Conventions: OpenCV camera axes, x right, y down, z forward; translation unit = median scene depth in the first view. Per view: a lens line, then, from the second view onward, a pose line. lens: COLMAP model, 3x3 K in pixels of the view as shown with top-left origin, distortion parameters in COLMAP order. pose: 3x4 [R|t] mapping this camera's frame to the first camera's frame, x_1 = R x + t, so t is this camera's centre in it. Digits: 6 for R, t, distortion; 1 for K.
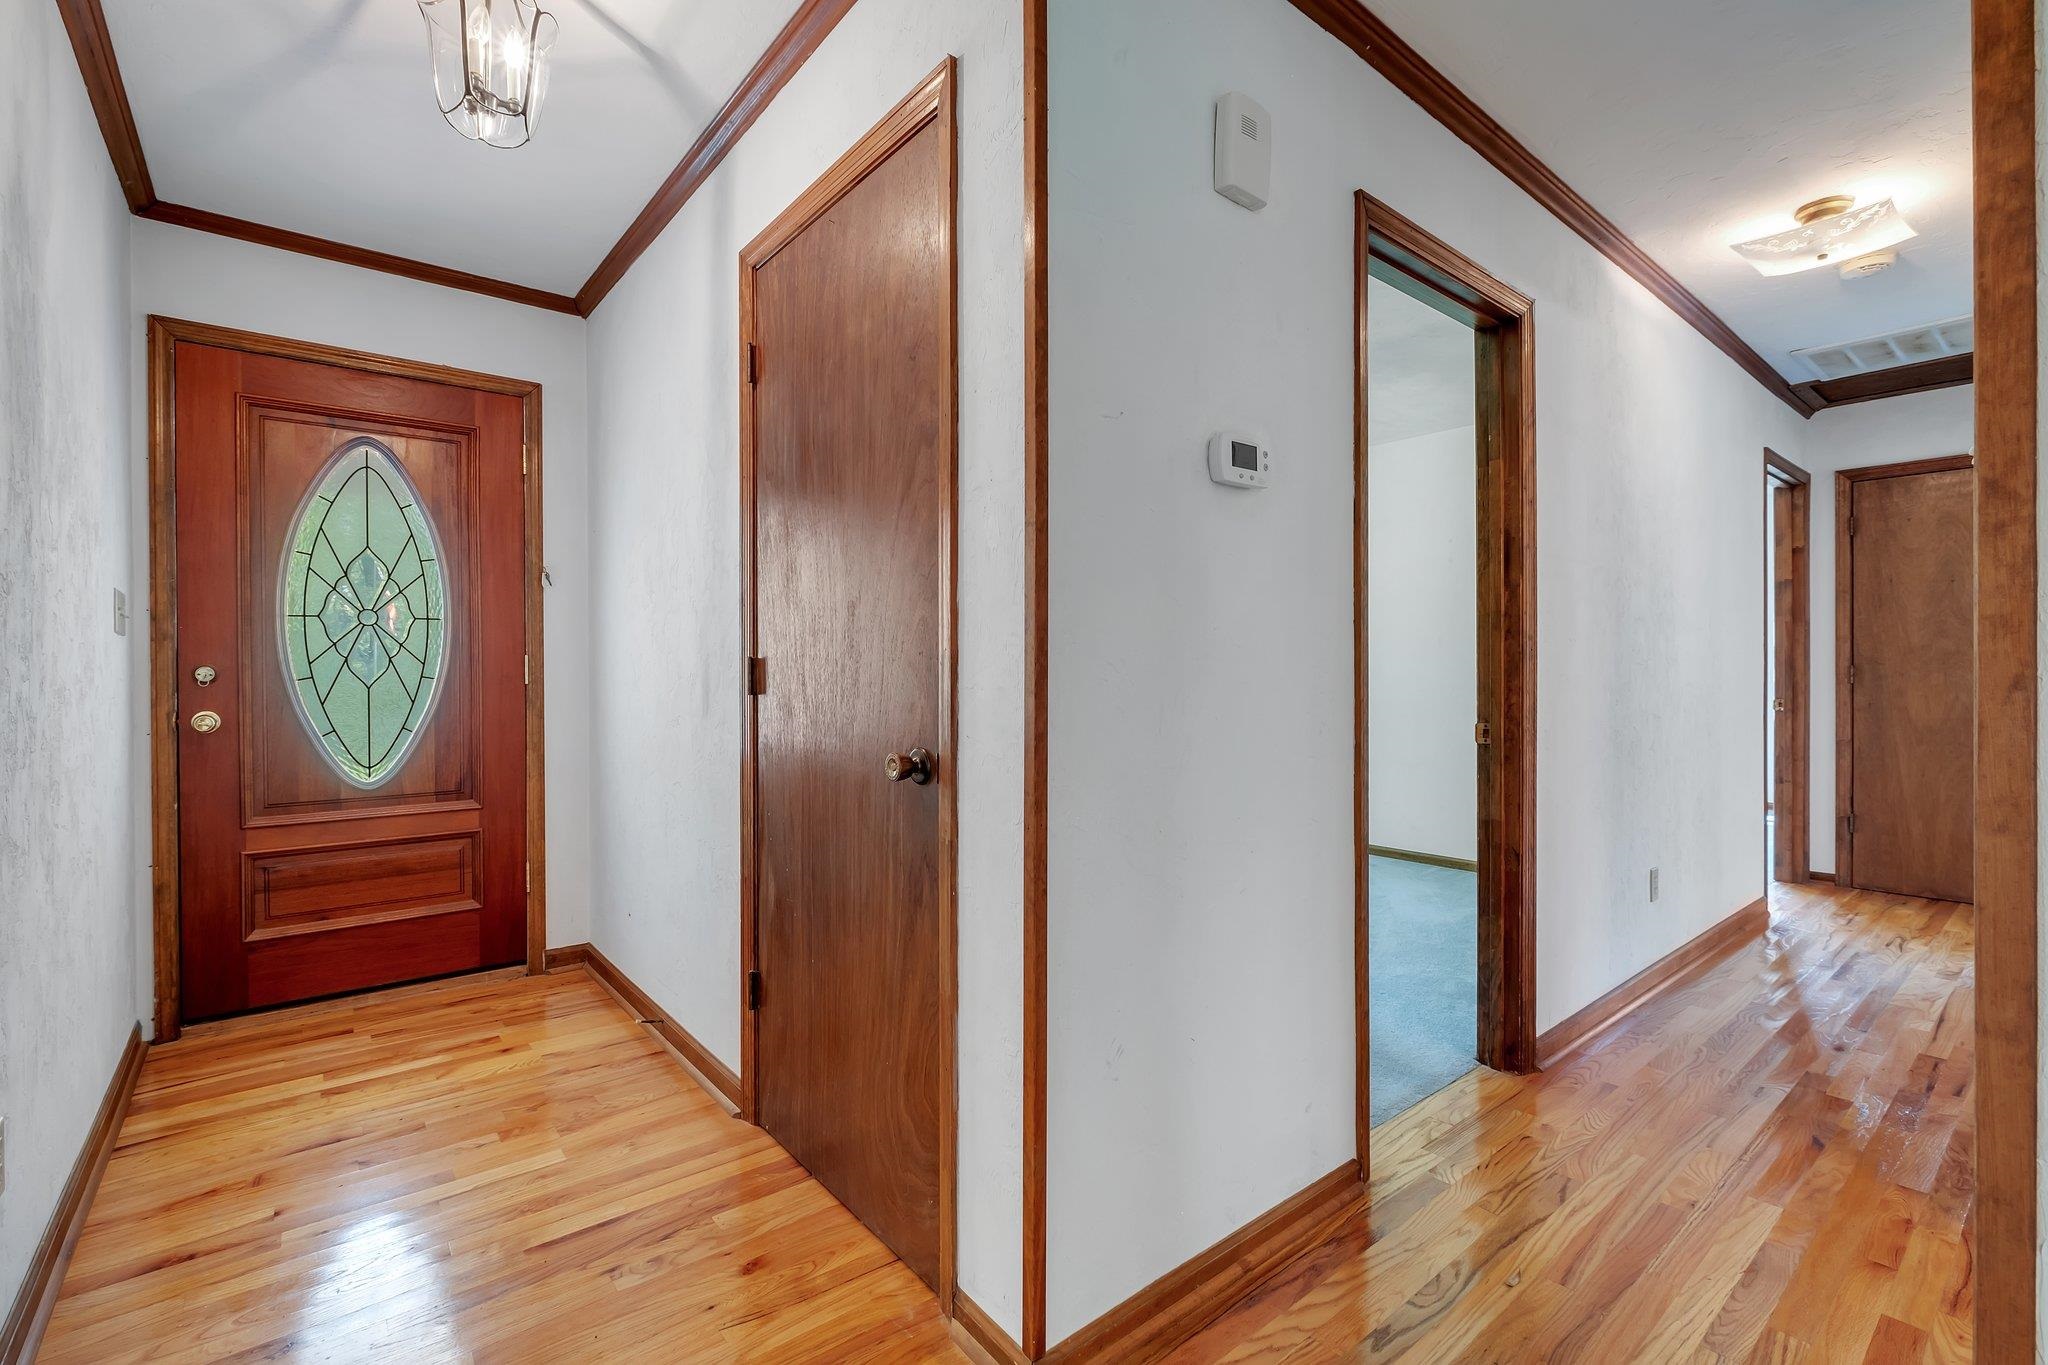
lens RADIAL K [[907.0, 0, 1028.2], [0, 907.0, 676.4], [0, 0, 1]] dist [-0.010094, 0.000425]
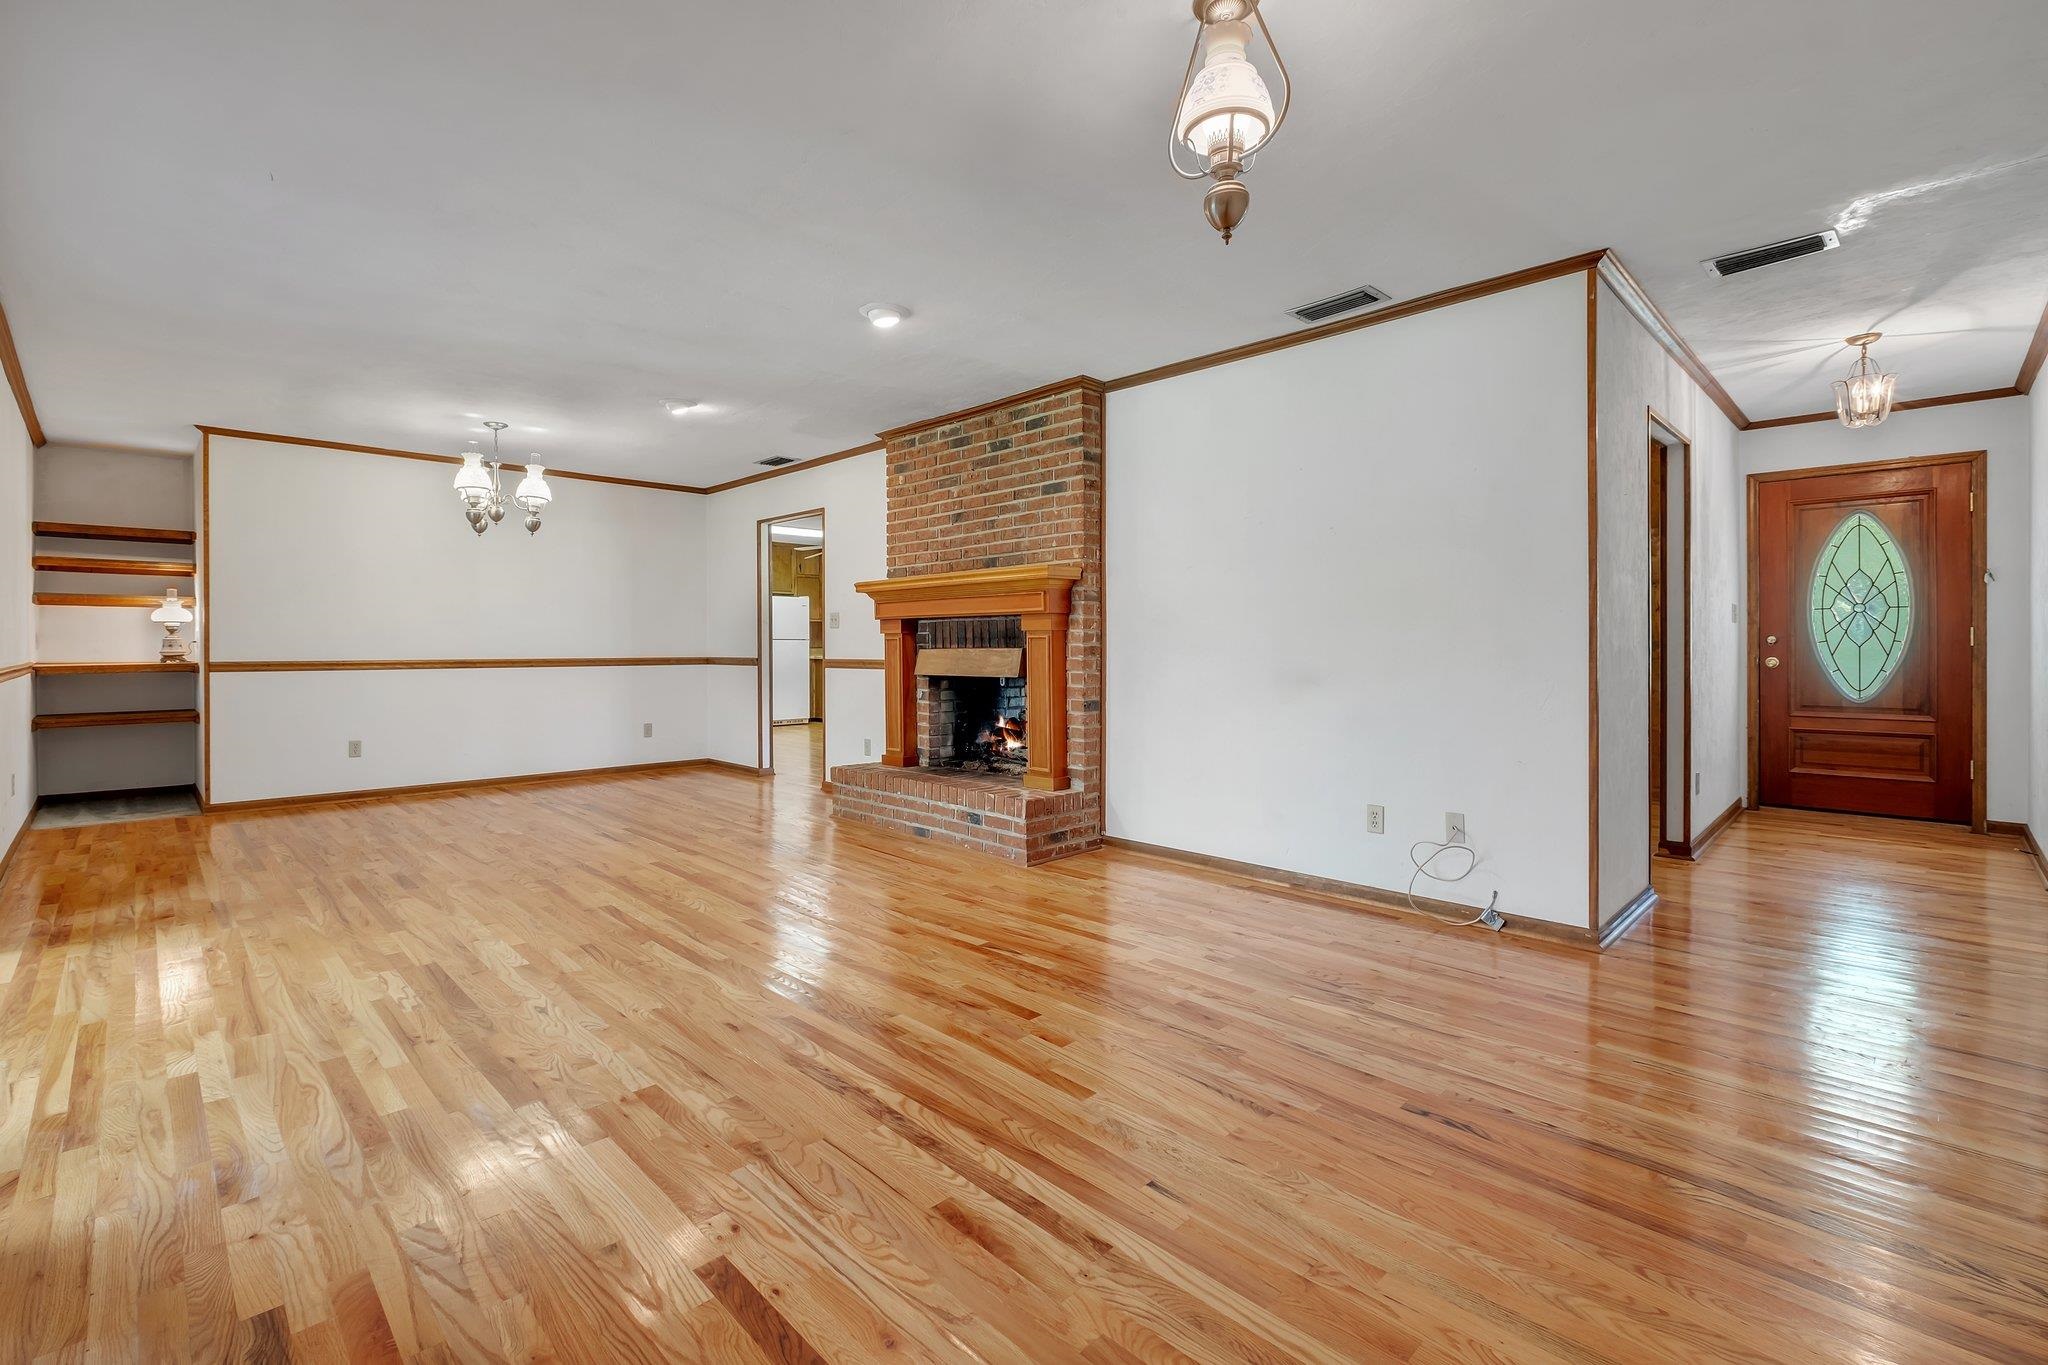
lens RADIAL K [[907.0, 0, 988.0], [0, 907.0, 648.1], [0, 0, 1]] dist [-0.010094, 0.000425]
pose [[0.086084, 0.009073, -0.996247, 0.897871], [0.000867, 0.999957, 0.009182, -0.002955], [0.996288, -0.001655, 0.086072, -0.881742]]
